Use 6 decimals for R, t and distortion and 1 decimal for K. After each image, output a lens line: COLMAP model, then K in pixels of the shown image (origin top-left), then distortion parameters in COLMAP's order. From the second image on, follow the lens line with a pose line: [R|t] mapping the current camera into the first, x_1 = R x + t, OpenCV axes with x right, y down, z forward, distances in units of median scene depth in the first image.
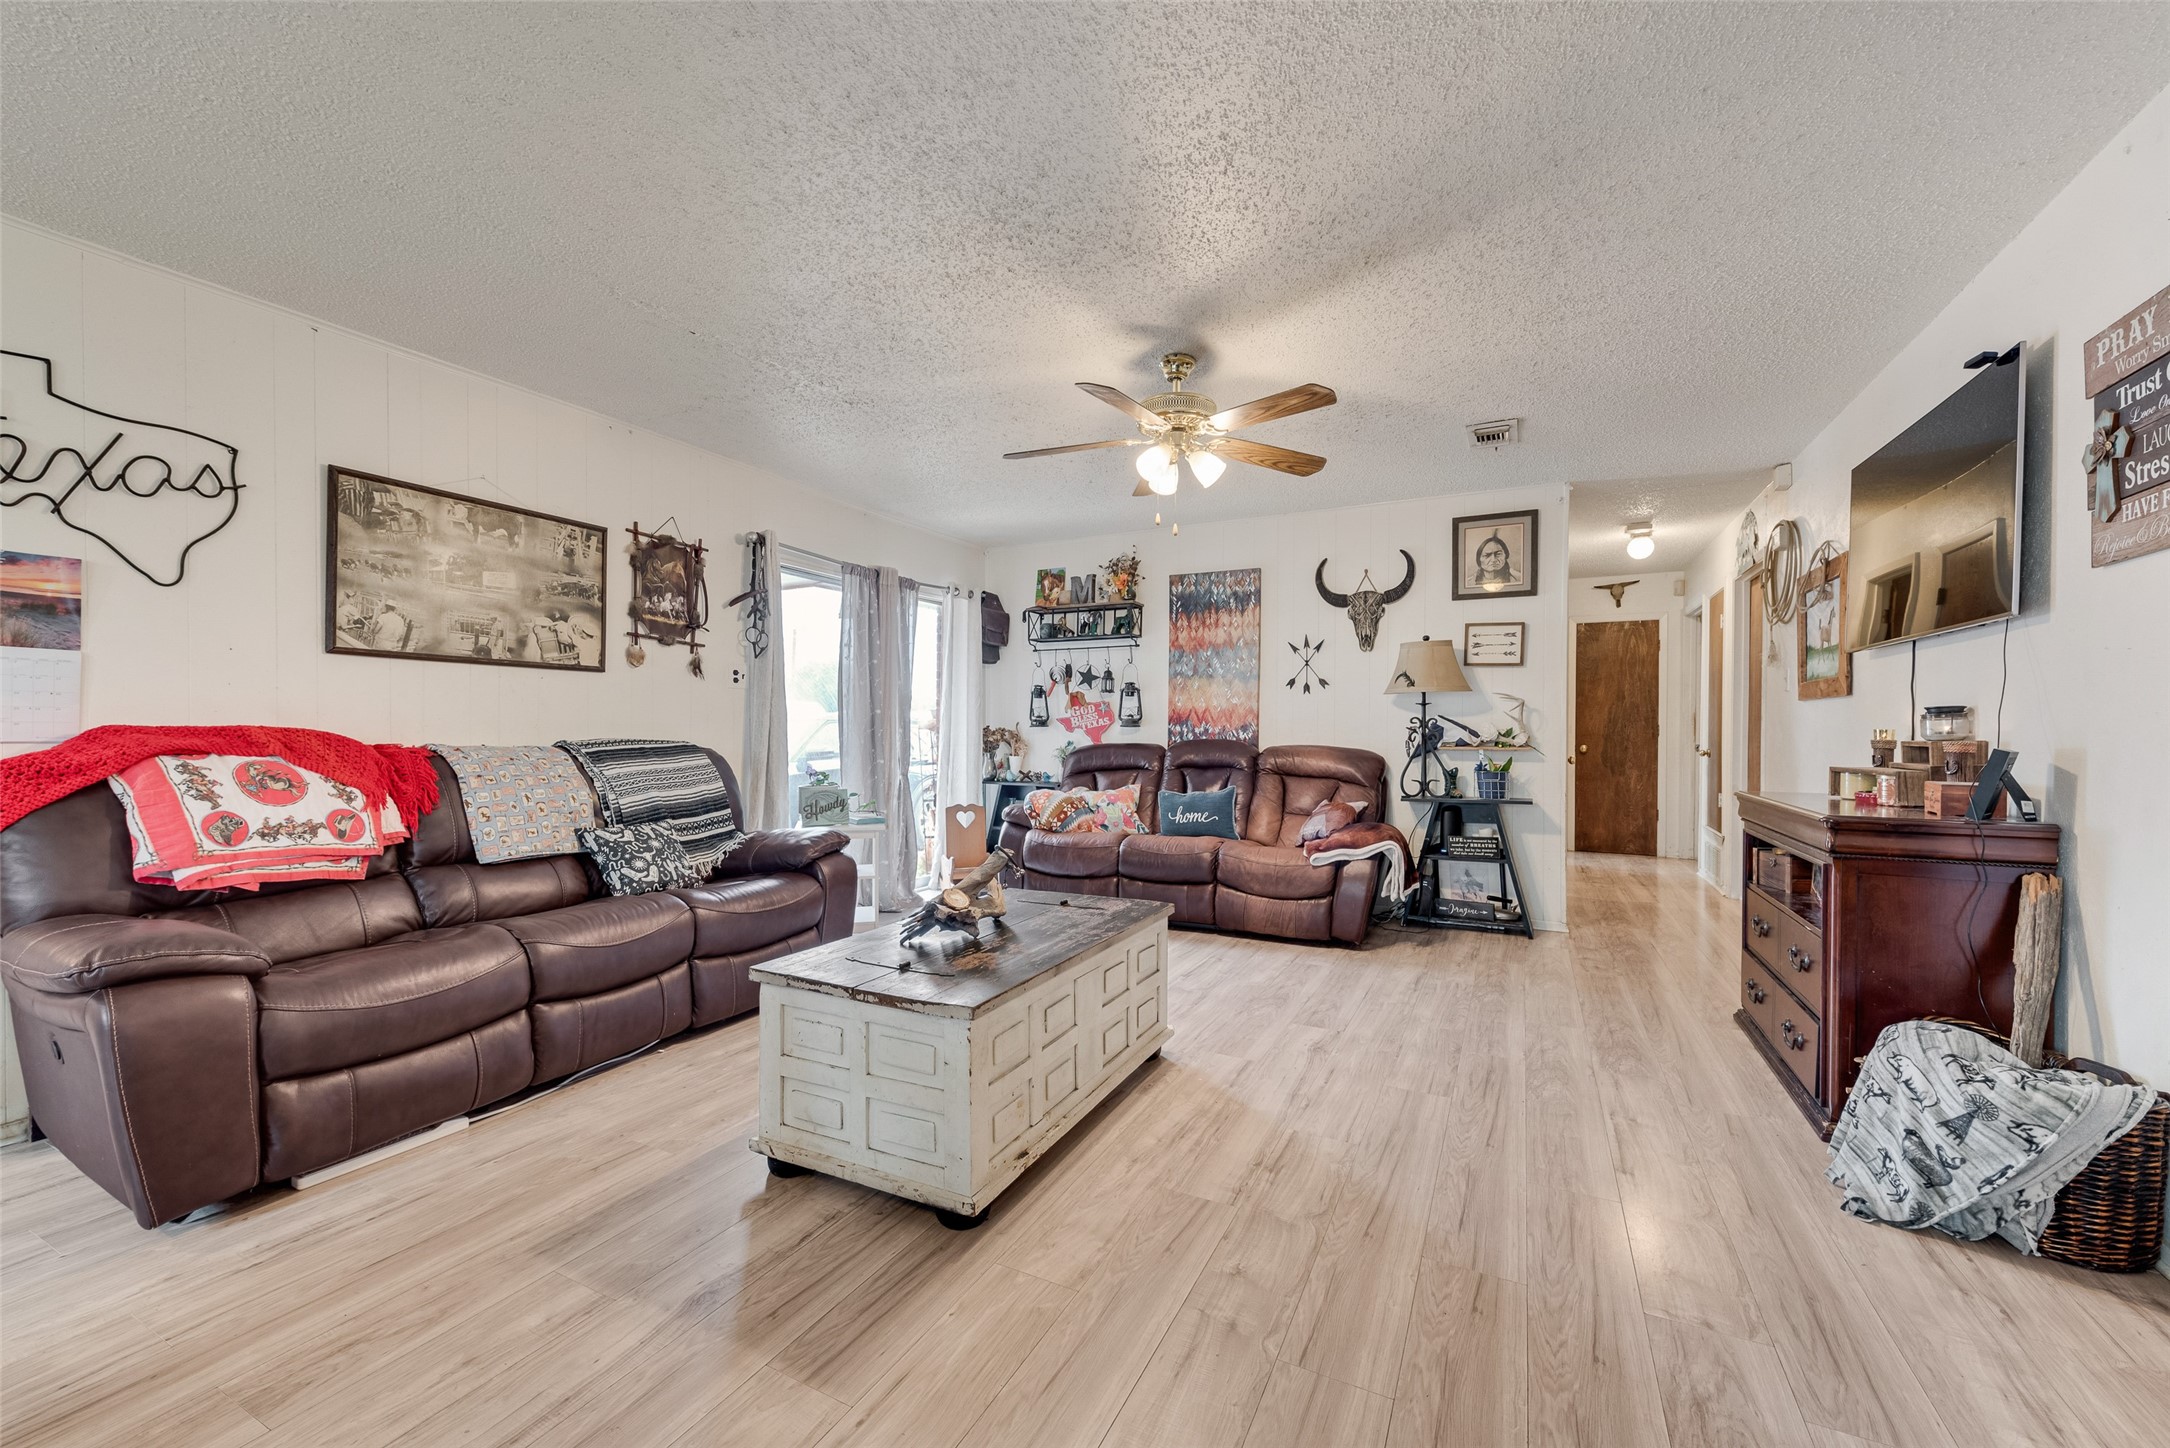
lens RADIAL K [[849.3, 0, 1084.7], [0, 849.3, 736.1], [0, 0, 1]] dist [0.015763, -0.004785]
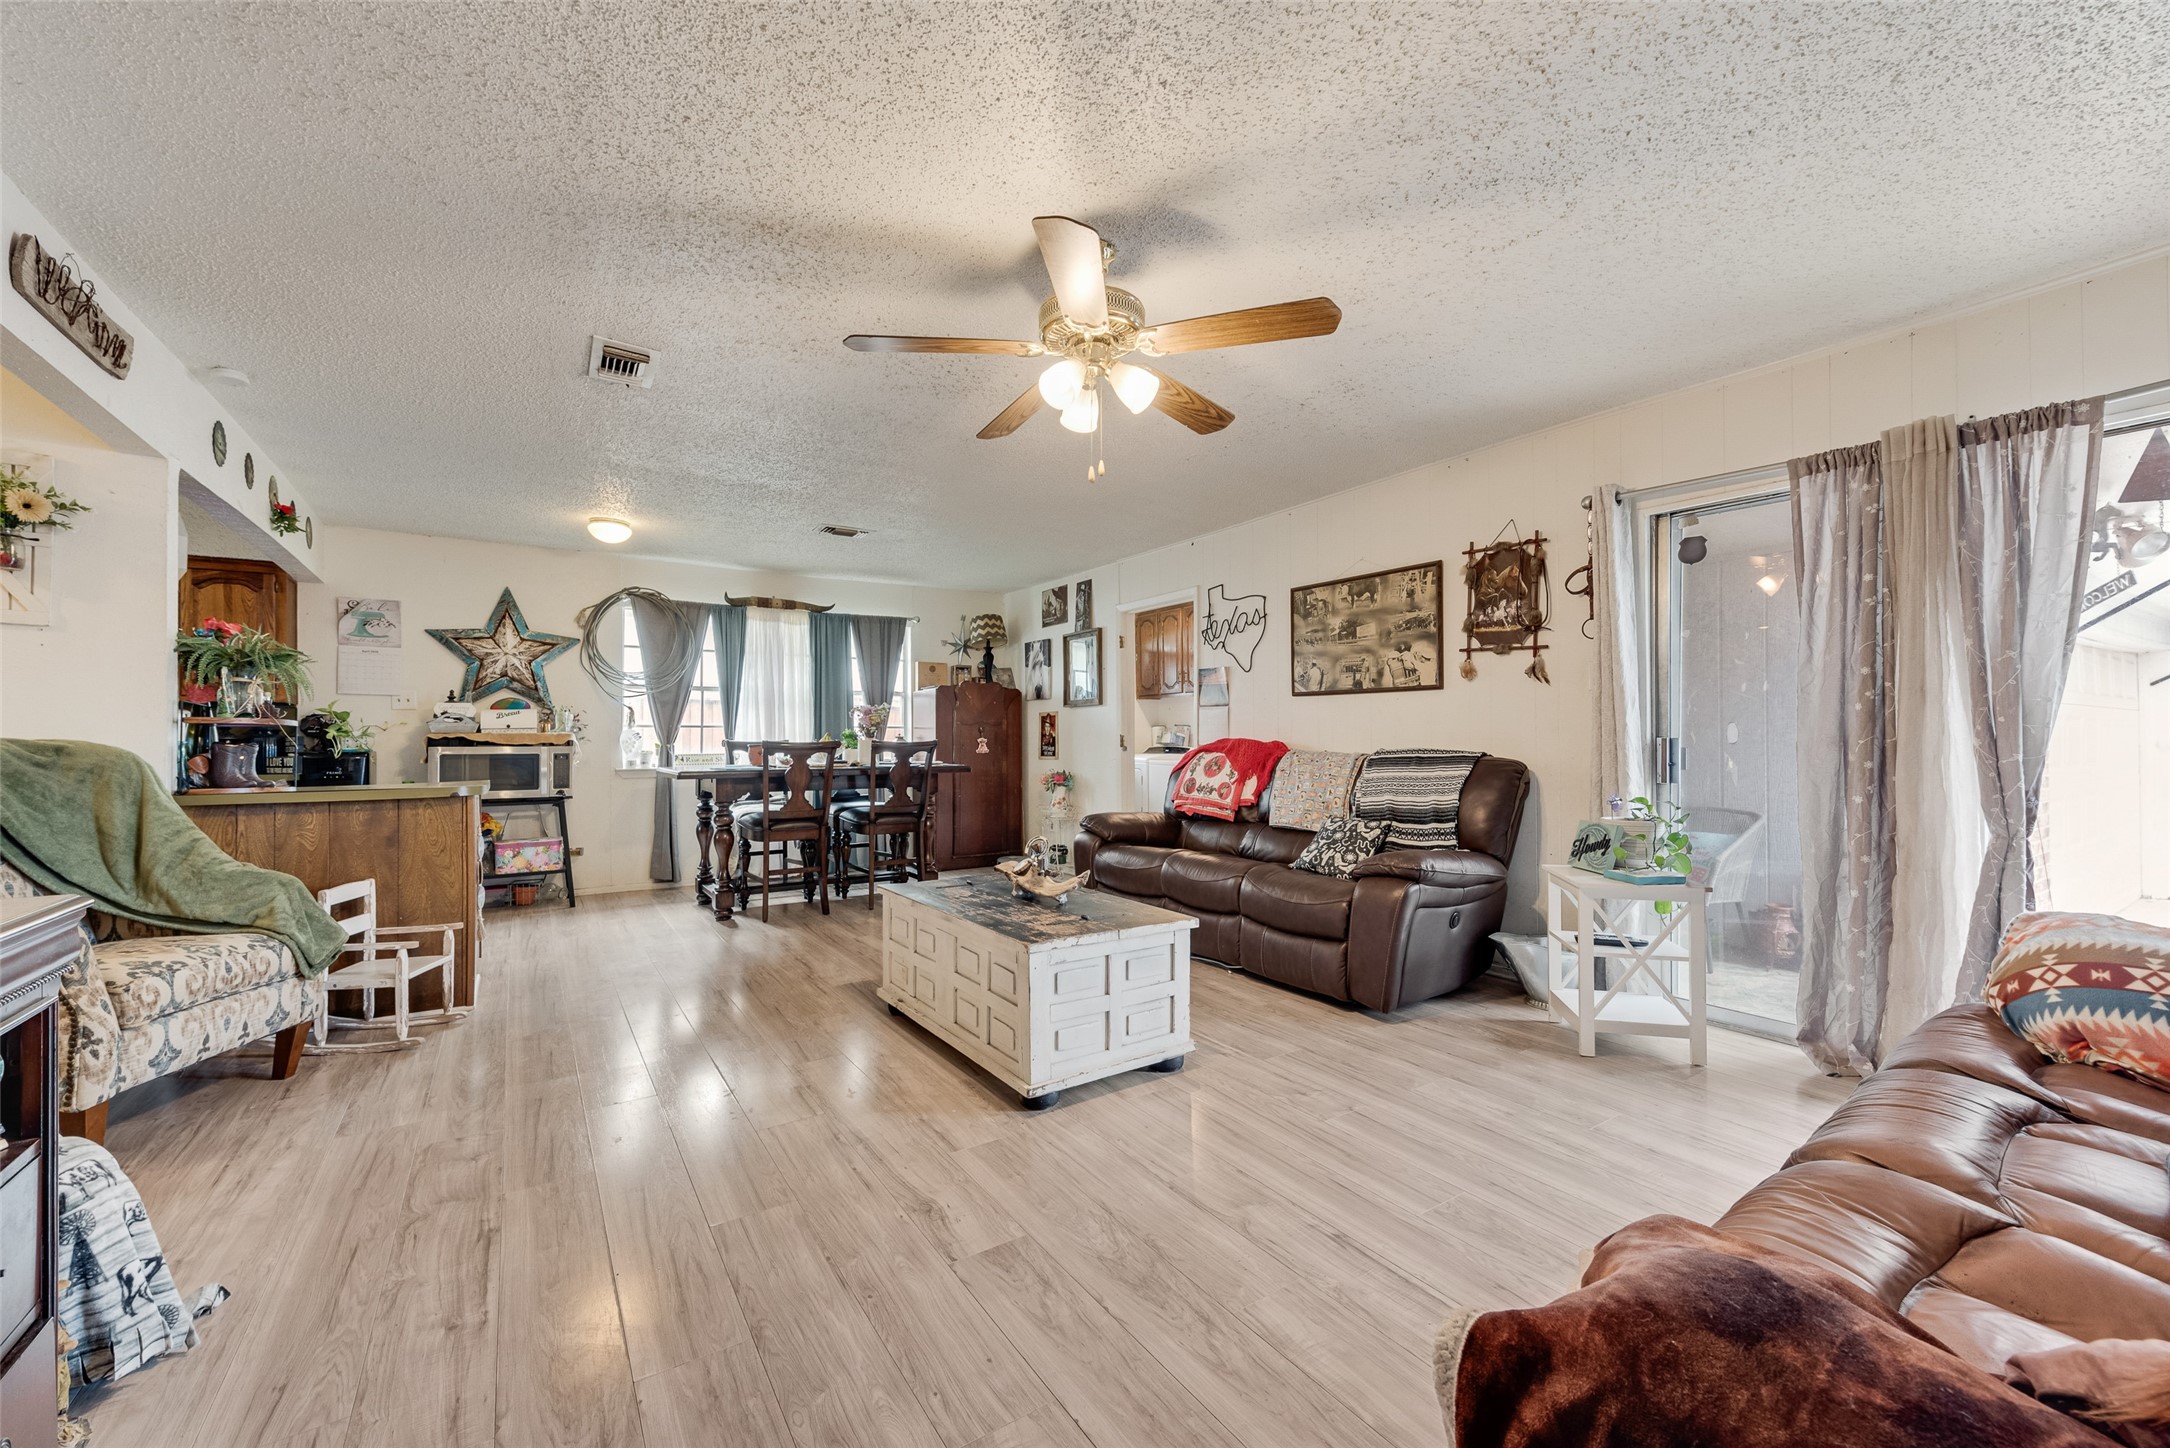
lens RADIAL K [[849.3, 0, 1087.1], [0, 849.3, 734.6], [0, 0, 1]] dist [0.015763, -0.004785]
pose [[-0.486515, -0.005979, -0.873652, 0.667780], [-0.007126, 0.999970, -0.002875, -0.008926], [0.873643, 0.004827, -0.486543, 1.188773]]
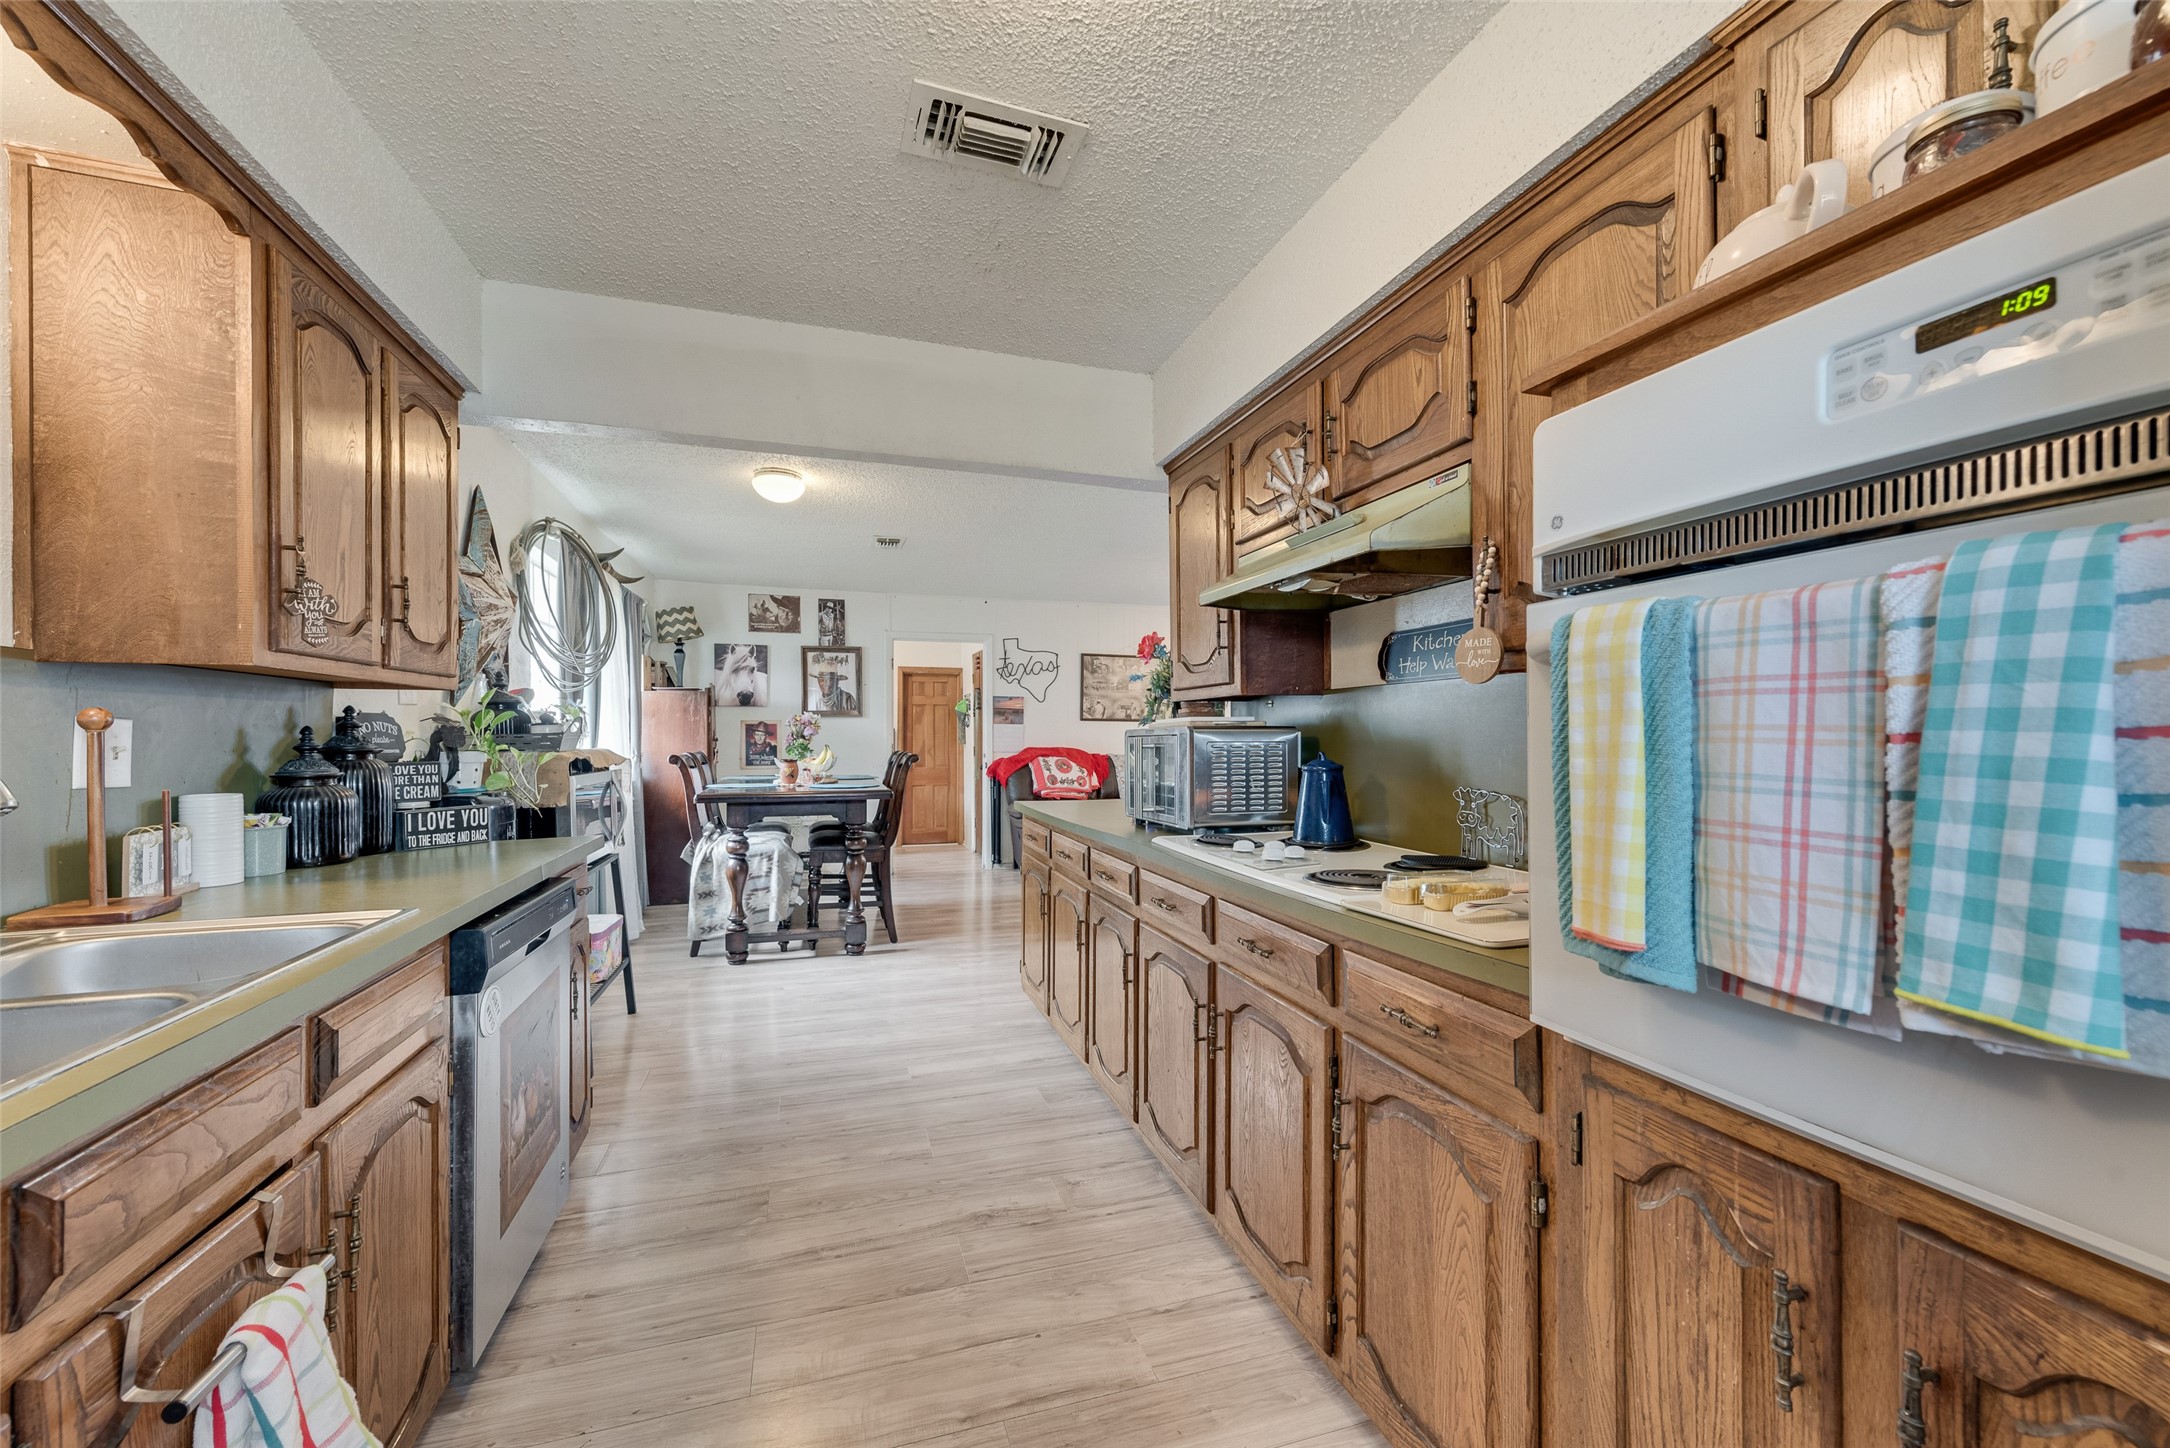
lens RADIAL K [[849.3, 0, 1081.7], [0, 849.3, 733.4], [0, 0, 1]] dist [0.015763, -0.004785]
pose [[0.704211, -0.004366, -0.709977, 0.866154], [-0.005212, 0.999922, -0.011318, -0.019418], [0.709971, 0.011671, 0.704134, -0.755661]]
